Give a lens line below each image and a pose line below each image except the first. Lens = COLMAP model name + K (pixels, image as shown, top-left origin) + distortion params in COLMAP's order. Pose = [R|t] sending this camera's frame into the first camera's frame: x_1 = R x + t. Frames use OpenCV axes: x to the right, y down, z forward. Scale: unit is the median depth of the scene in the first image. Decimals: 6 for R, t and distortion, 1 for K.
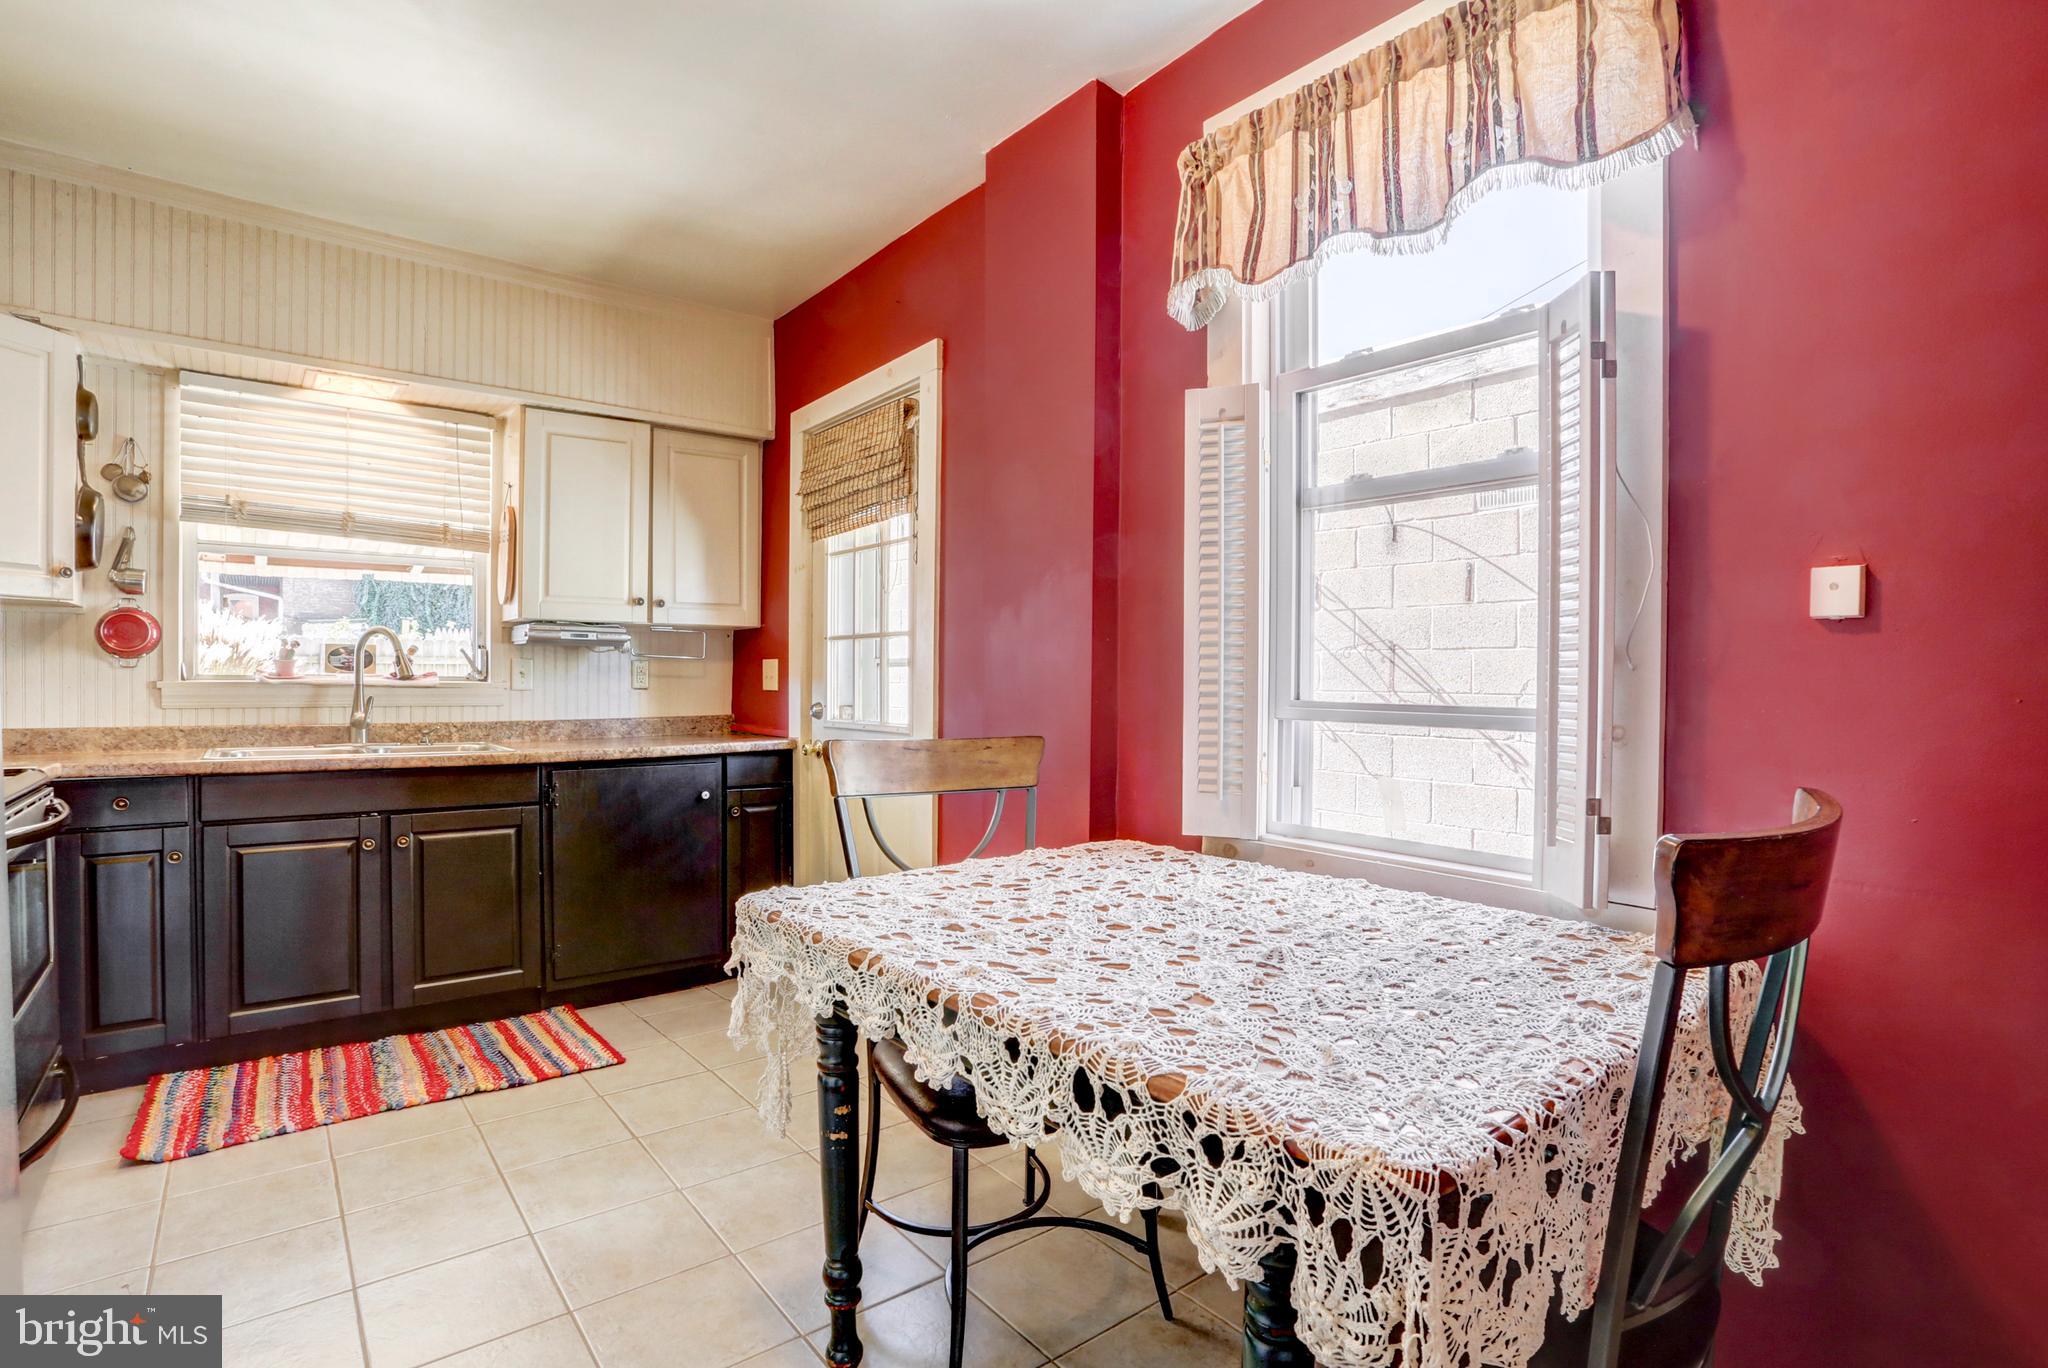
lens RADIAL K [[999.4, 0, 1025.4], [0, 999.4, 689.3], [0, 0, 1]] dist [-0.084769, 0.033963]
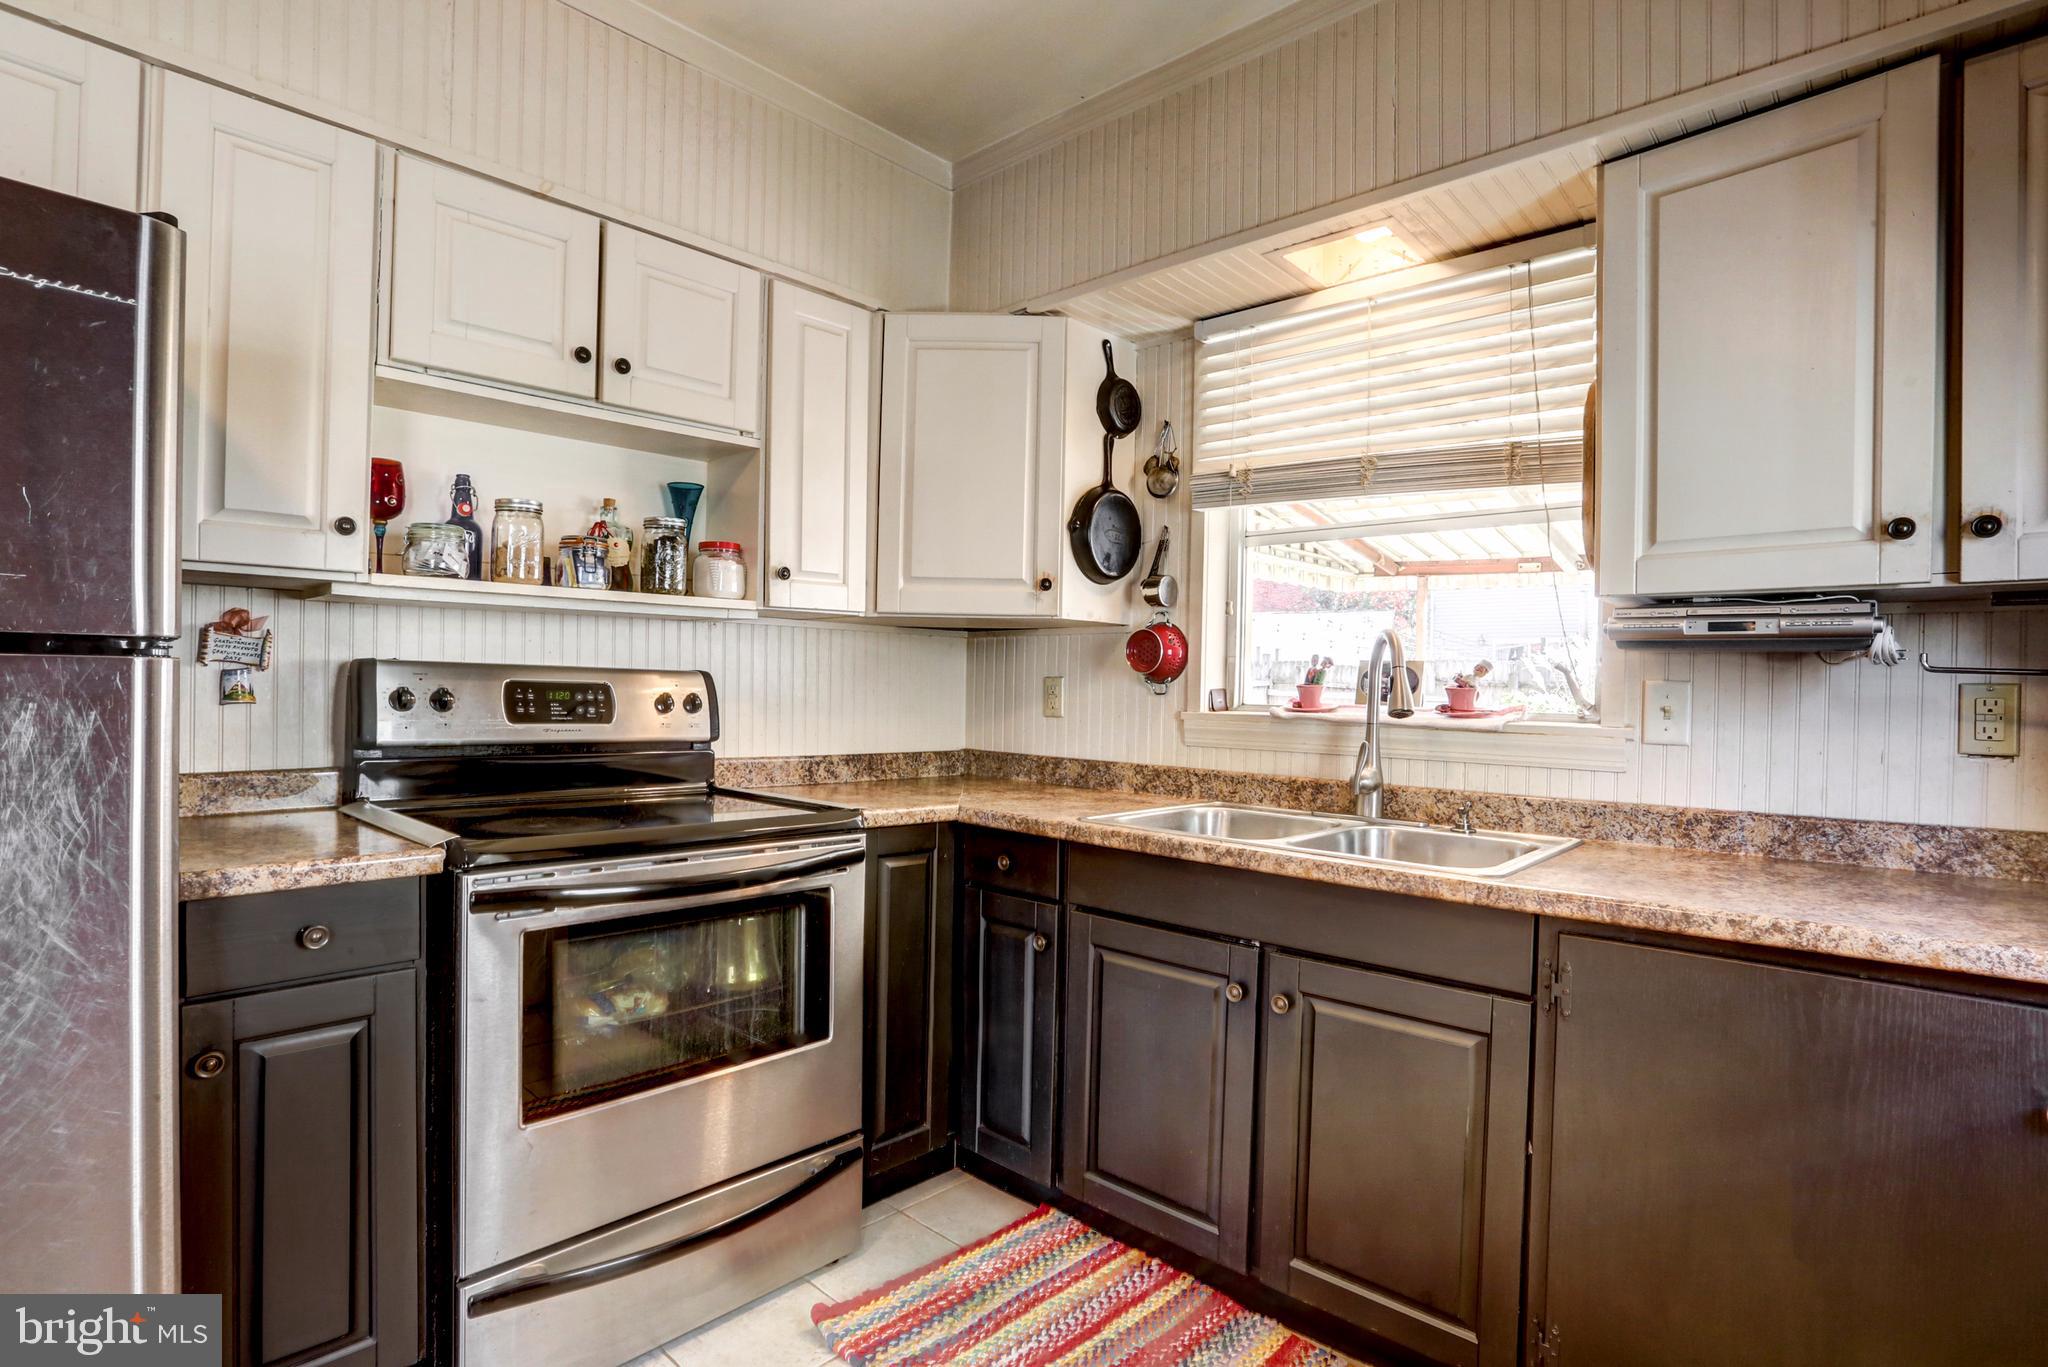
lens RADIAL K [[1003.0, 0, 996.4], [0, 1003.0, 688.3], [0, 0, 1]] dist [-0.071152, 0.025040]
pose [[0.148133, -0.003887, -0.988960, -0.084494], [-0.029757, 0.999522, -0.008386, -0.015027], [0.988520, 0.030671, 0.147946, 0.664911]]
